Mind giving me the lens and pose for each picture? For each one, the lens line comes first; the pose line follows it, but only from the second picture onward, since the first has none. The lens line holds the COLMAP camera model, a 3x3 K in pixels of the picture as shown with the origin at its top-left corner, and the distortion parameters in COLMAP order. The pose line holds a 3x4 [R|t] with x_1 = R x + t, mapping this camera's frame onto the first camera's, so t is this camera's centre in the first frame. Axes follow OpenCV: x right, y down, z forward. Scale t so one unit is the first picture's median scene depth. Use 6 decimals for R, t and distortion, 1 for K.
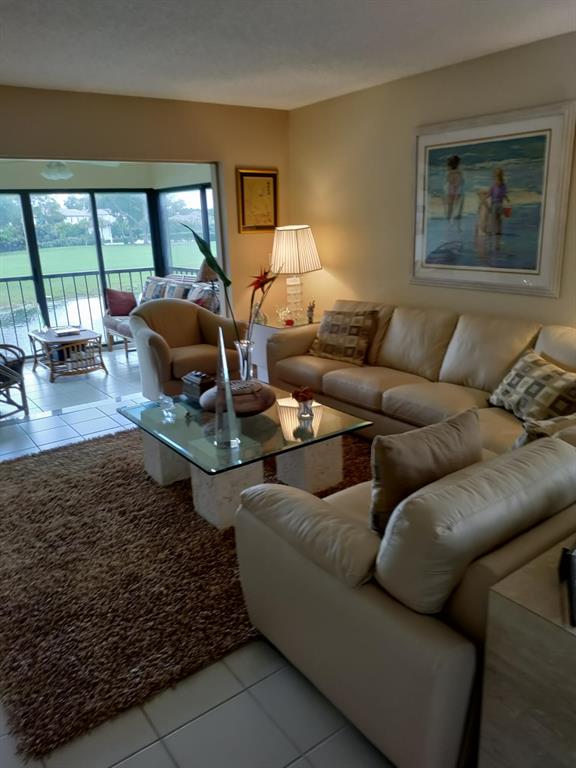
lens RADIAL K [[571.1, 0, 288.0], [0, 571.1, 384.0], [0, 0, 1]] dist [-0.003430, -0.014227]
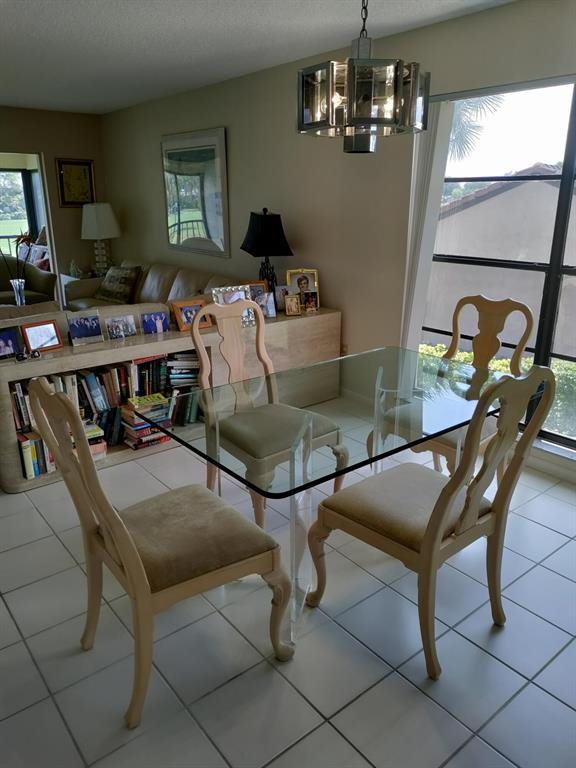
lens RADIAL K [[571.1, 0, 288.0], [0, 571.1, 384.0], [0, 0, 1]] dist [-0.003430, -0.014227]
pose [[0.998025, 0.024969, 0.057645, 0.476478], [-0.026556, 0.999284, 0.026935, 0.119371], [-0.056931, -0.028413, 0.997974, -0.452991]]
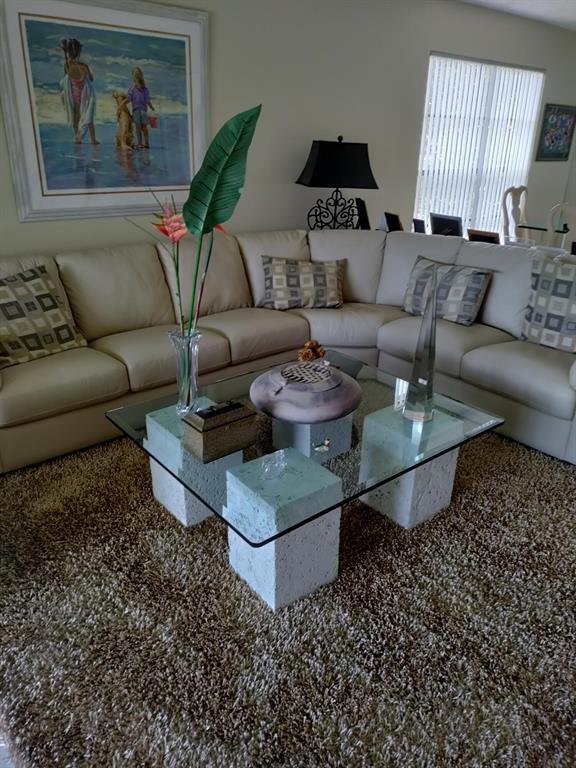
lens RADIAL K [[571.1, 0, 288.0], [0, 571.1, 384.0], [0, 0, 1]] dist [-0.003430, -0.014227]
pose [[-0.054006, -0.361479, 0.930815, -0.598069], [0.270494, 0.892026, 0.362109, -0.192930], [-0.961206, 0.271336, 0.049603, 0.831386]]
